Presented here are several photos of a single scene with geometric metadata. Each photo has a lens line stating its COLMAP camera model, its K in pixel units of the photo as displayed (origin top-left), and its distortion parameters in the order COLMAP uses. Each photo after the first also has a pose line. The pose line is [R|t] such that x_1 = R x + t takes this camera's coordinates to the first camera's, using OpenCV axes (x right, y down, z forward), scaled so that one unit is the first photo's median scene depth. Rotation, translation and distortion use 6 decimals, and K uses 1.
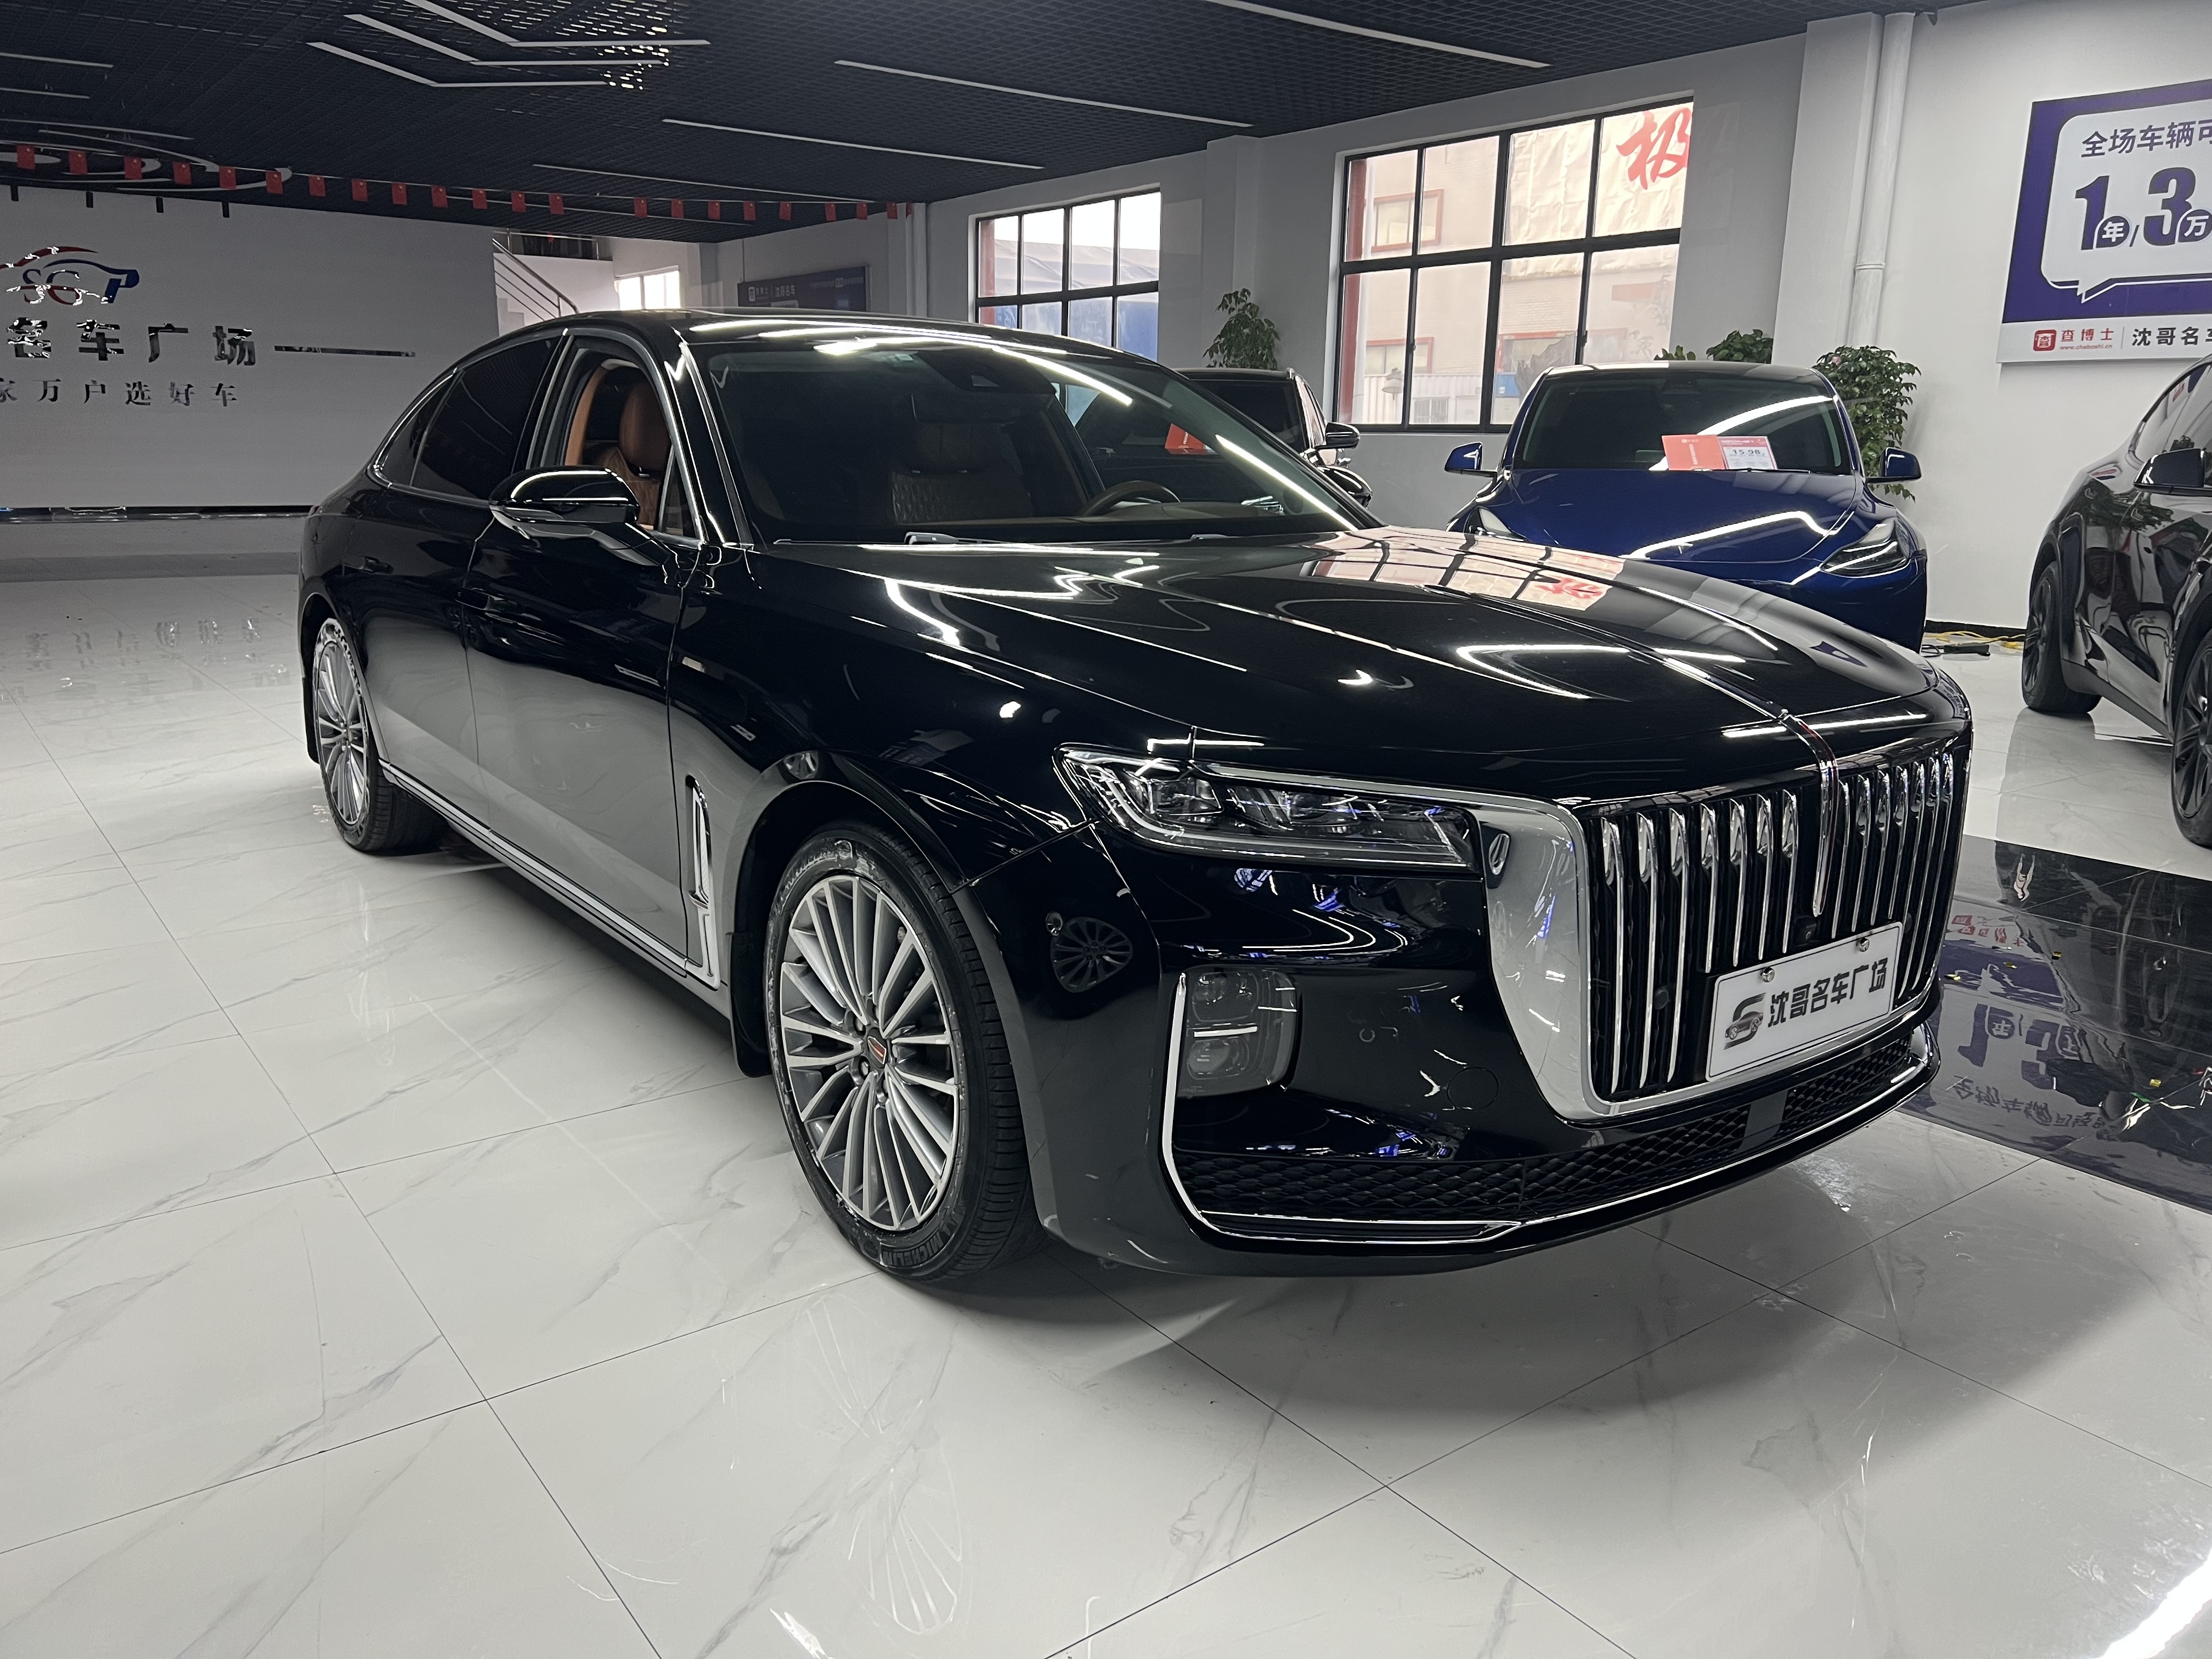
lens RADIAL K [[1644.7, 0, 1100.8], [0, 1644.7, 831.2], [0, 0, 1]] dist [0.045121, -0.042760]
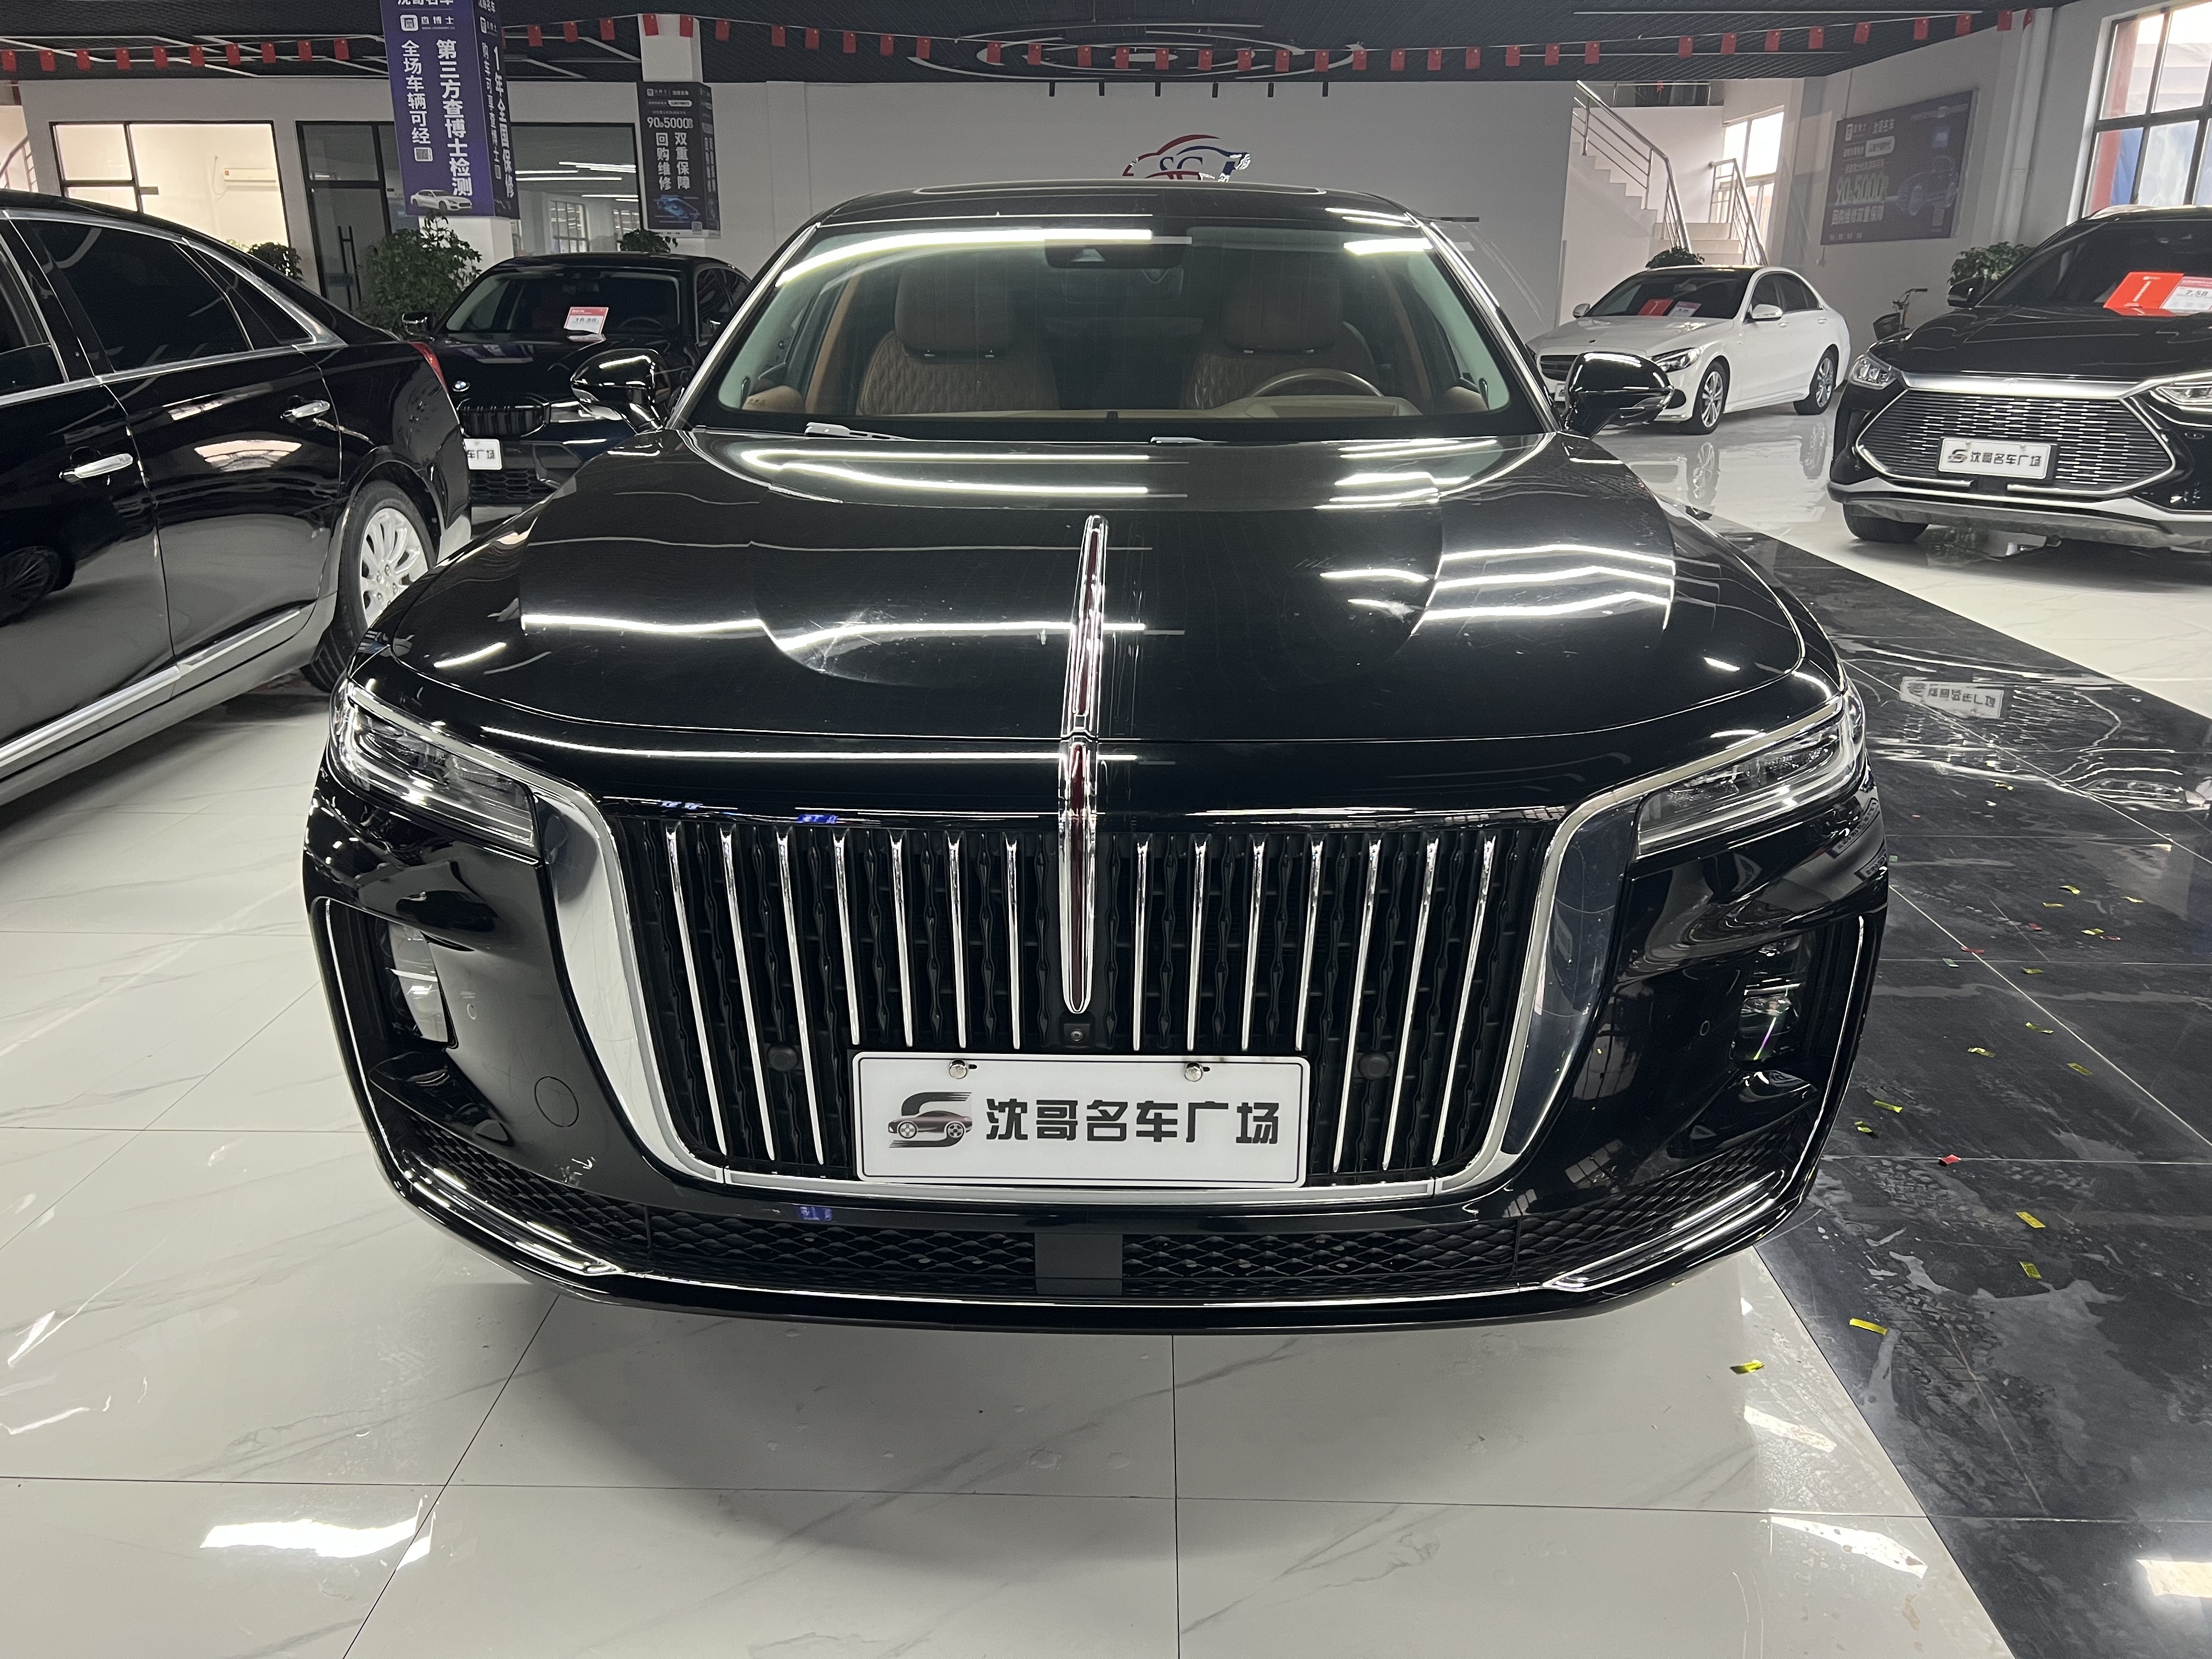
lens RADIAL K [[1644.7, 0, 1089.6], [0, 1644.7, 841.3], [0, 0, 1]] dist [0.045121, -0.042760]
pose [[0.791273, 0.184669, -0.582911, 0.810882], [-0.136027, 0.982578, 0.126635, -0.108829], [0.596141, -0.020911, 0.802607, 0.415956]]
